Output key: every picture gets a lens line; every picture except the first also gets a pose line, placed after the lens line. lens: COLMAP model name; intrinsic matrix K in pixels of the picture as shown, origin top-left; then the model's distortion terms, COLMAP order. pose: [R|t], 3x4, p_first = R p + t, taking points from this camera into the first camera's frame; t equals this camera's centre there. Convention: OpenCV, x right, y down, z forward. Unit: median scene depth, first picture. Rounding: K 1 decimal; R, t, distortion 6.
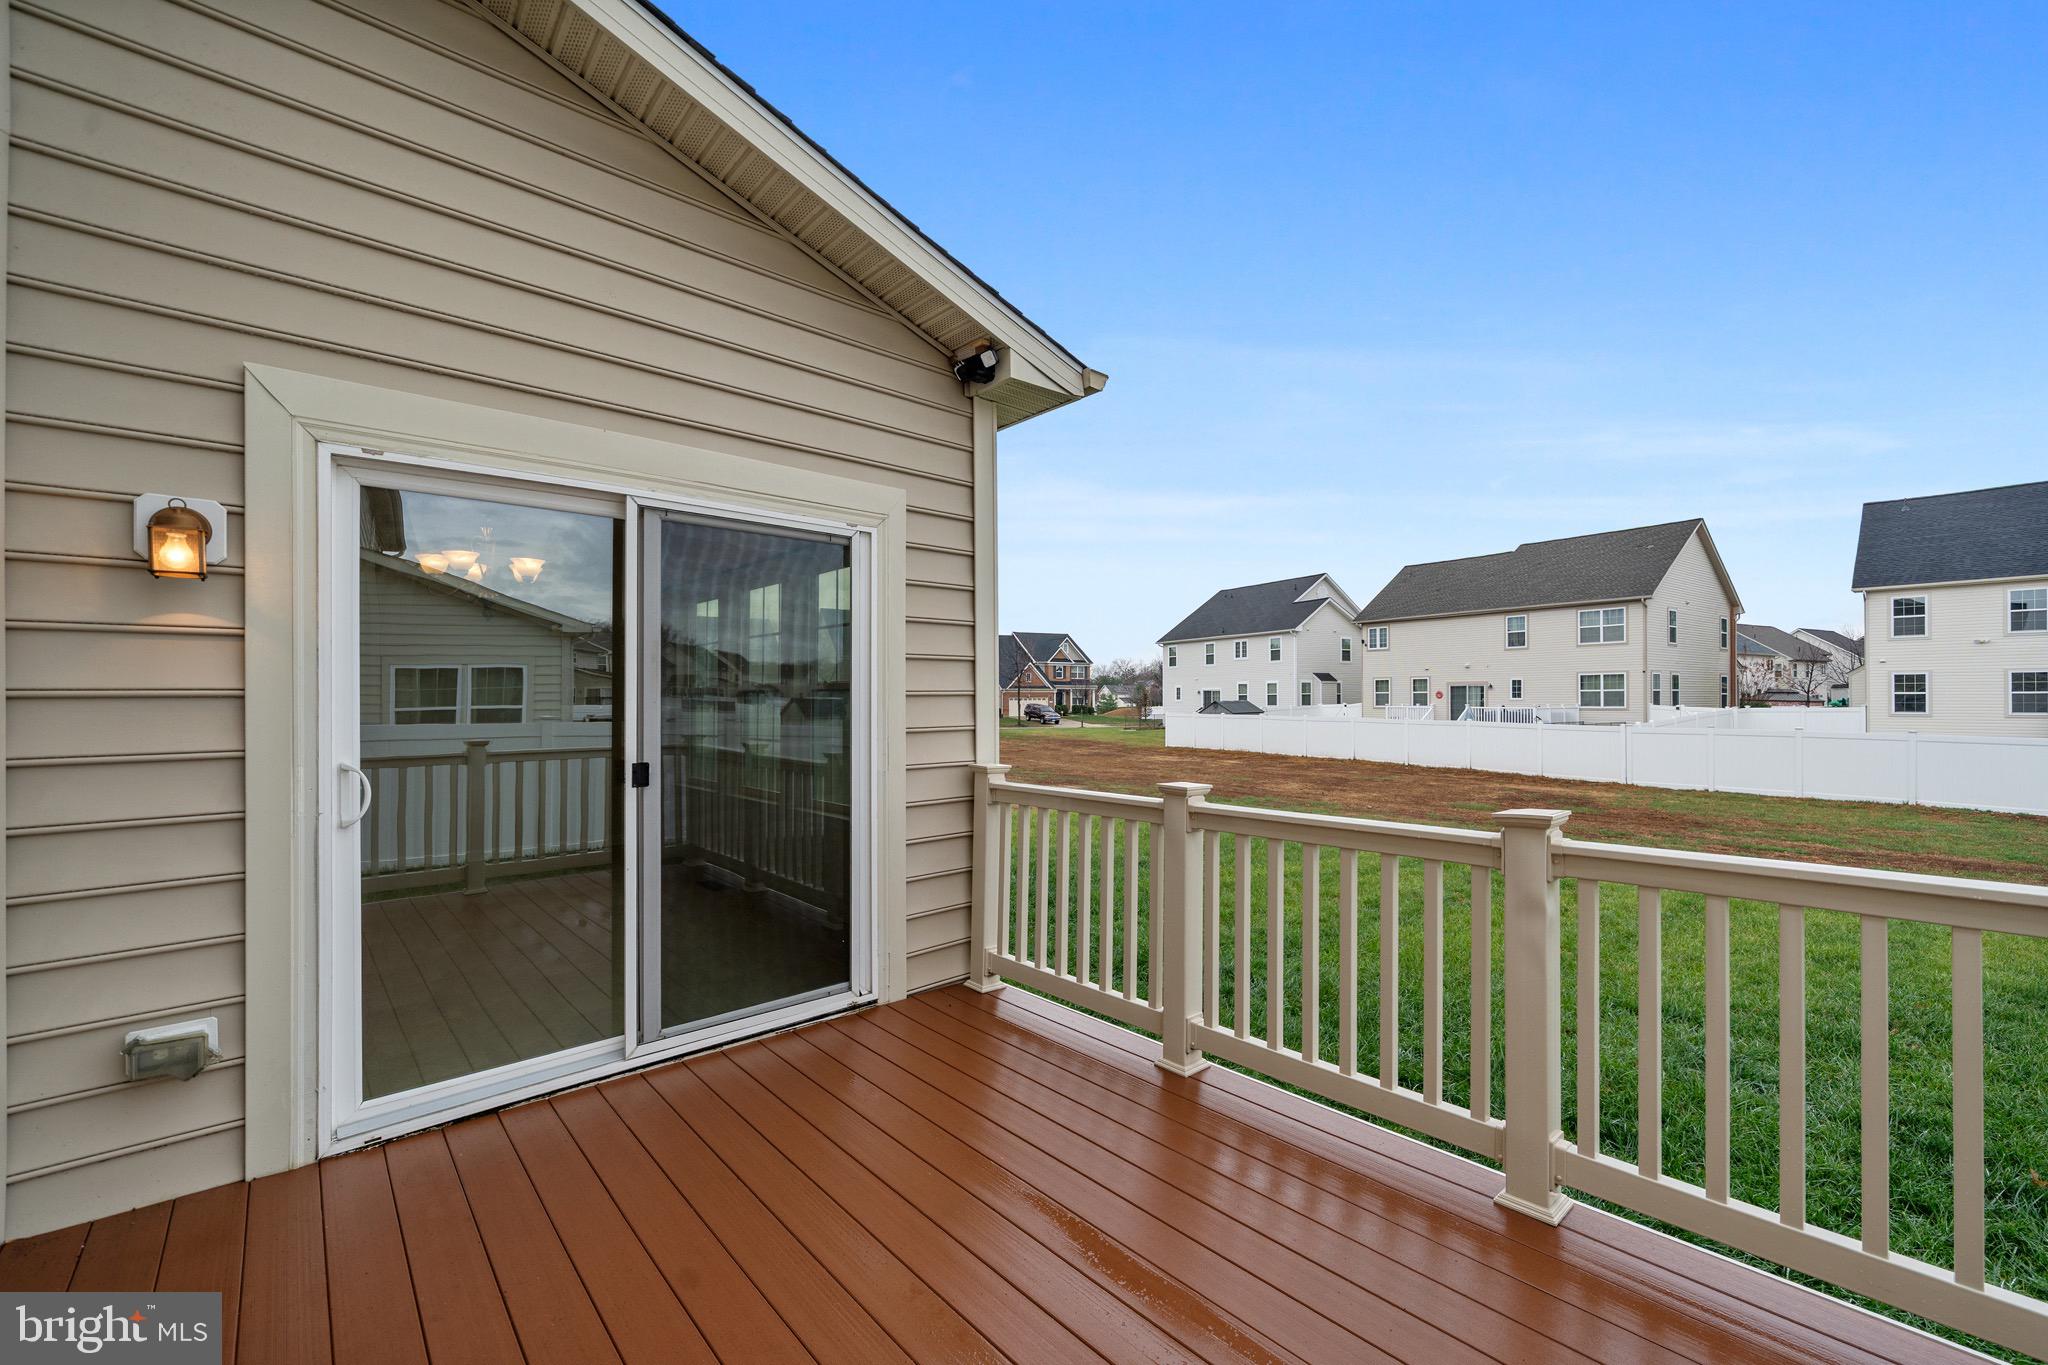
lens RADIAL K [[828.8, 0, 1021.3], [0, 828.8, 698.2], [0, 0, 1]] dist [-0.003425, -0.000401]
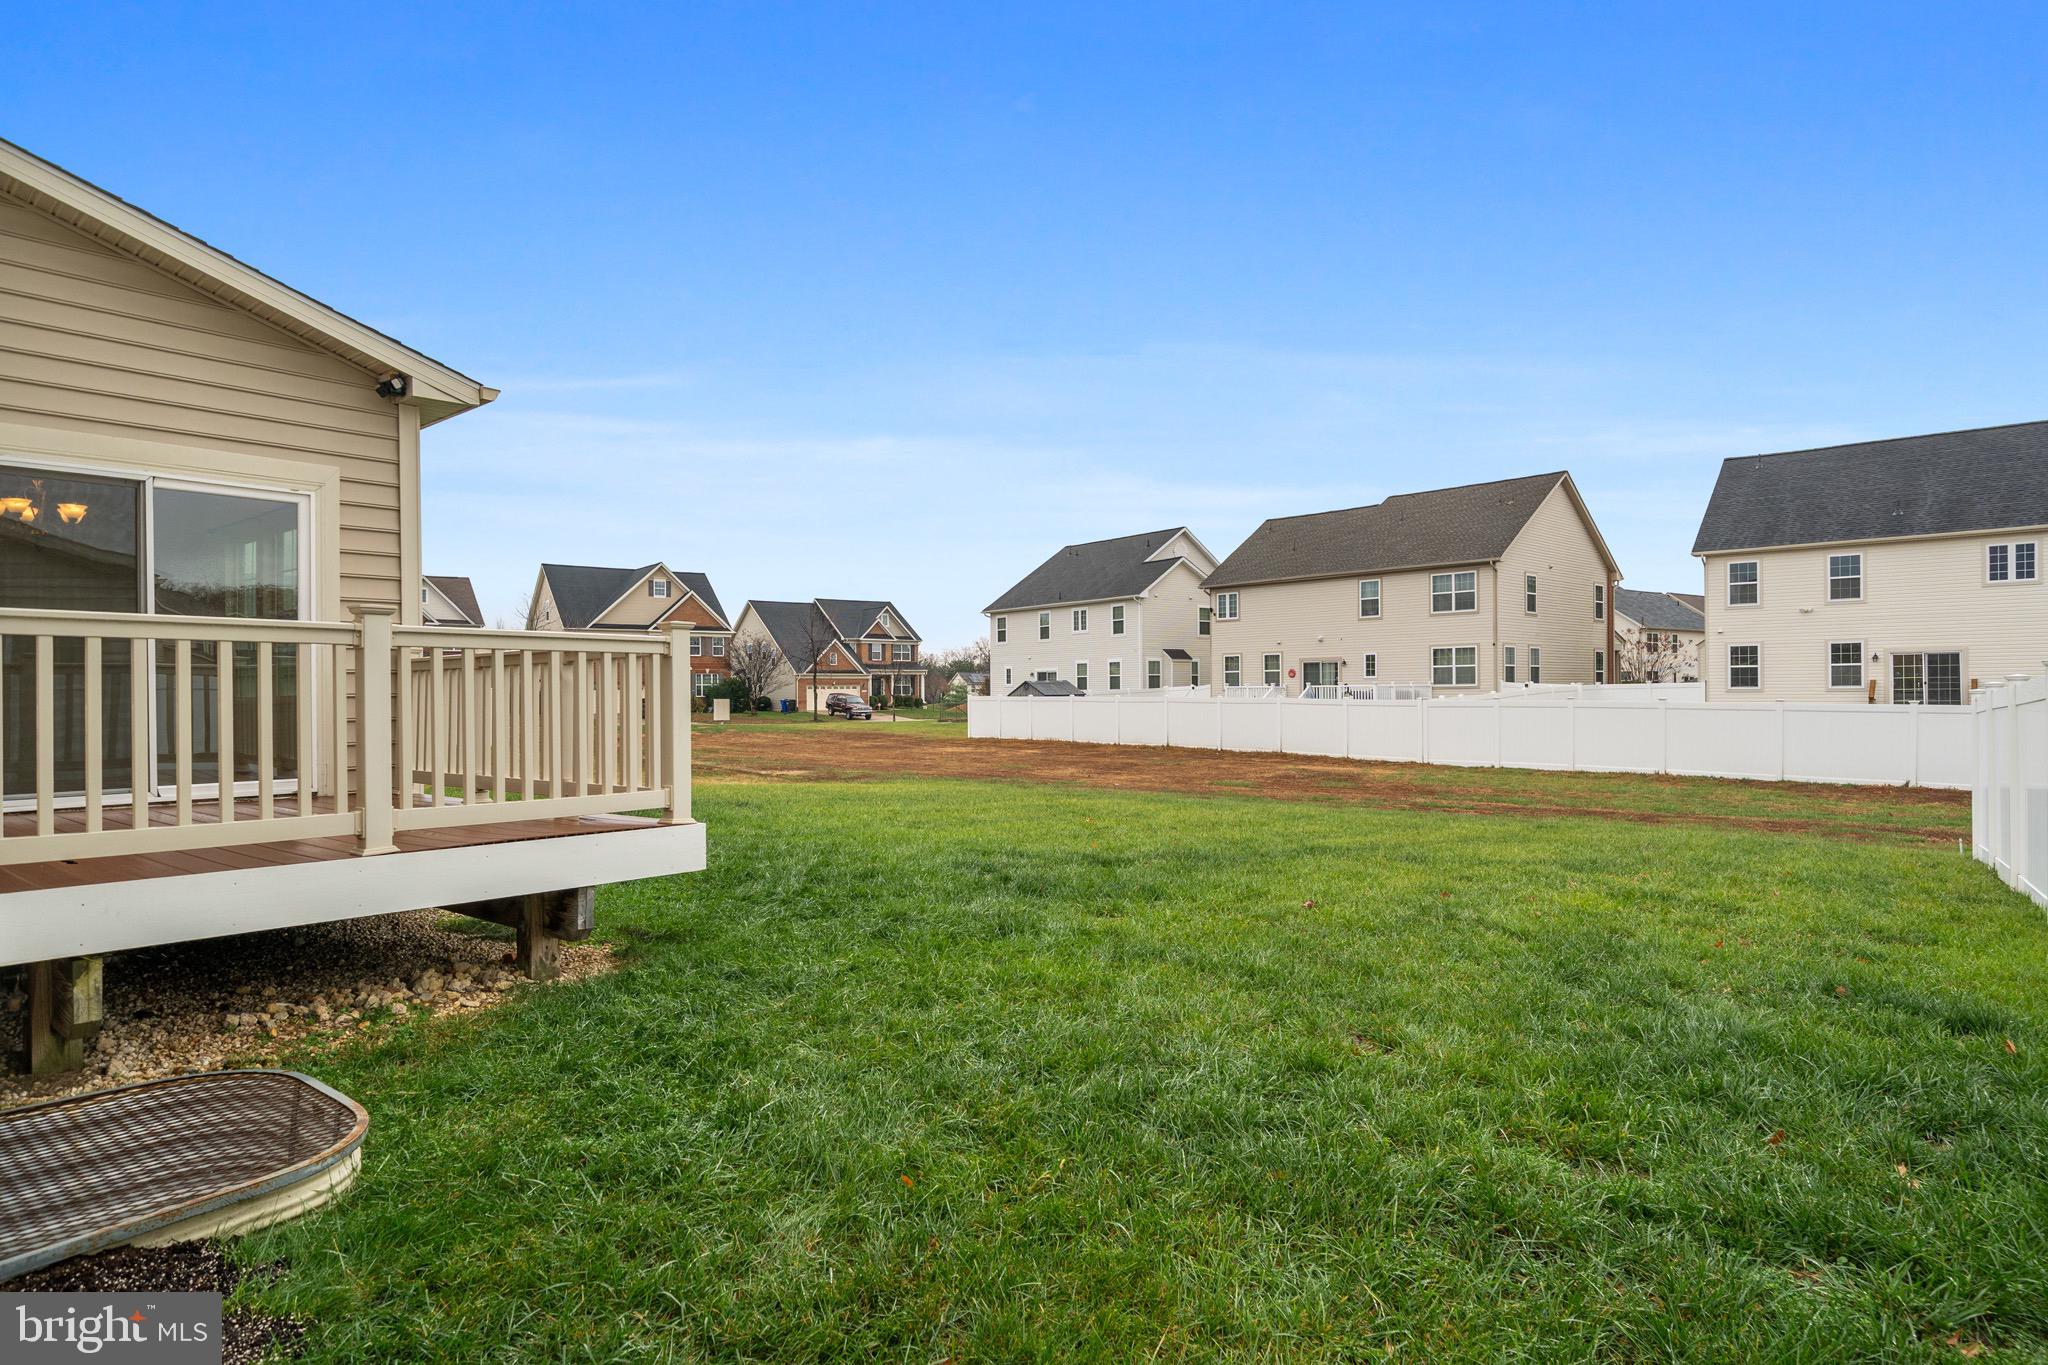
lens RADIAL K [[1143.9, 0, 1020.0], [0, 1143.9, 686.7], [0, 0, 1]] dist [-0.002896, -0.000758]
pose [[0.990602, -0.003114, 0.136741, 0.071487], [0.003985, 0.999973, -0.006095, 0.015106], [-0.136719, 0.006582, 0.990588, -0.110679]]
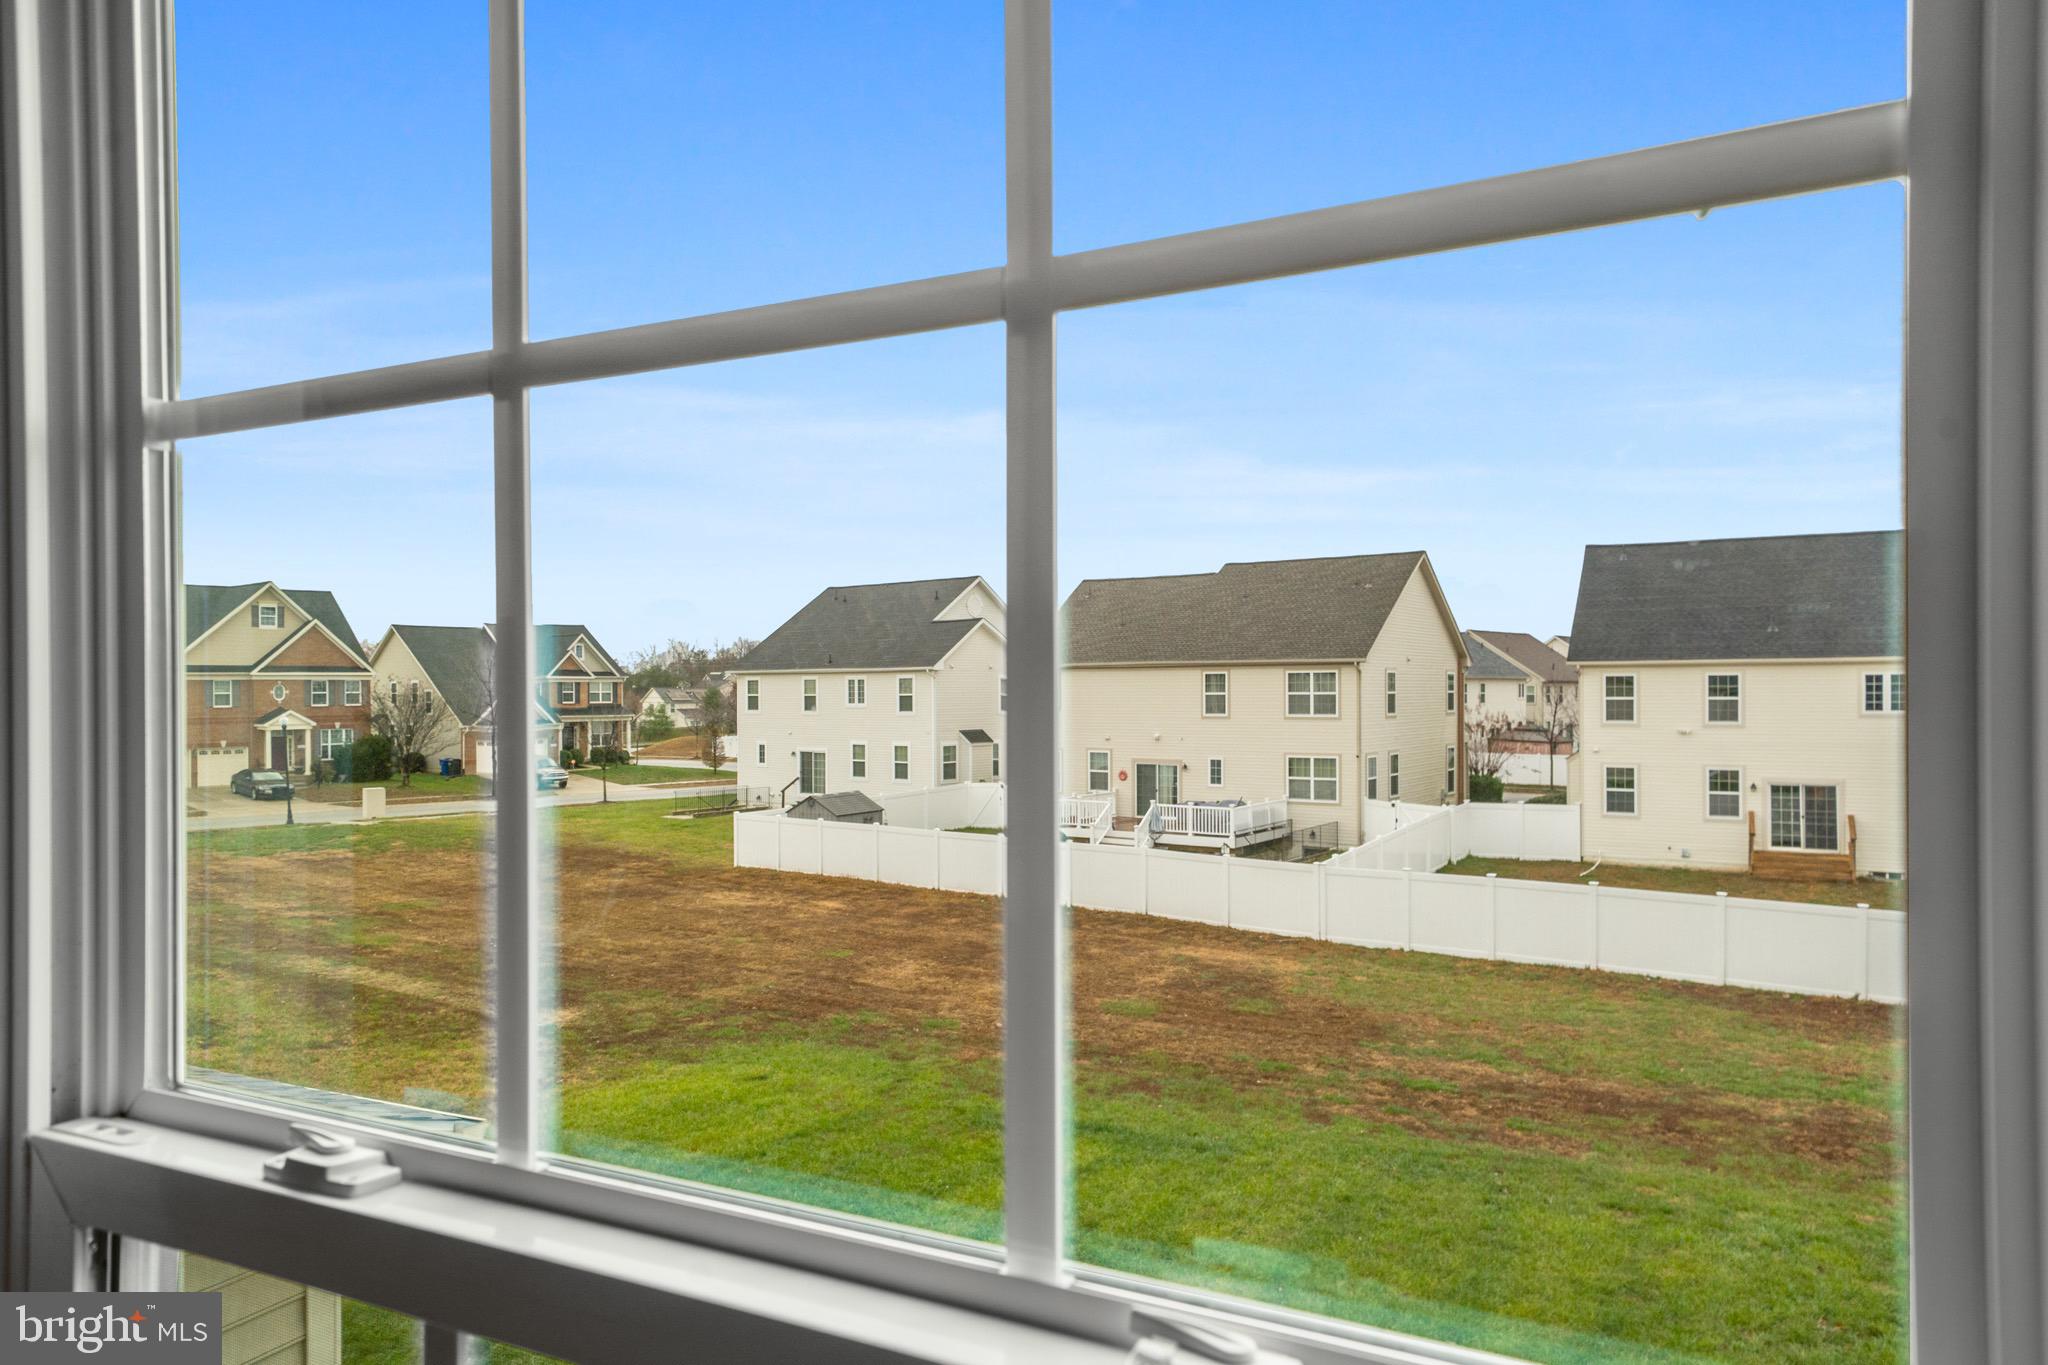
lens RADIAL K [[1342.3, 0, 1024.0], [0, 1342.3, 682.5], [0, 0, 1]] dist [0.022002, -0.000165]
pose [[0.933624, 0.000949, 0.358254, 0.011271], [-0.000098, 0.999997, -0.002392, -0.080255], [-0.358255, 0.002198, 0.933621, -0.047804]]
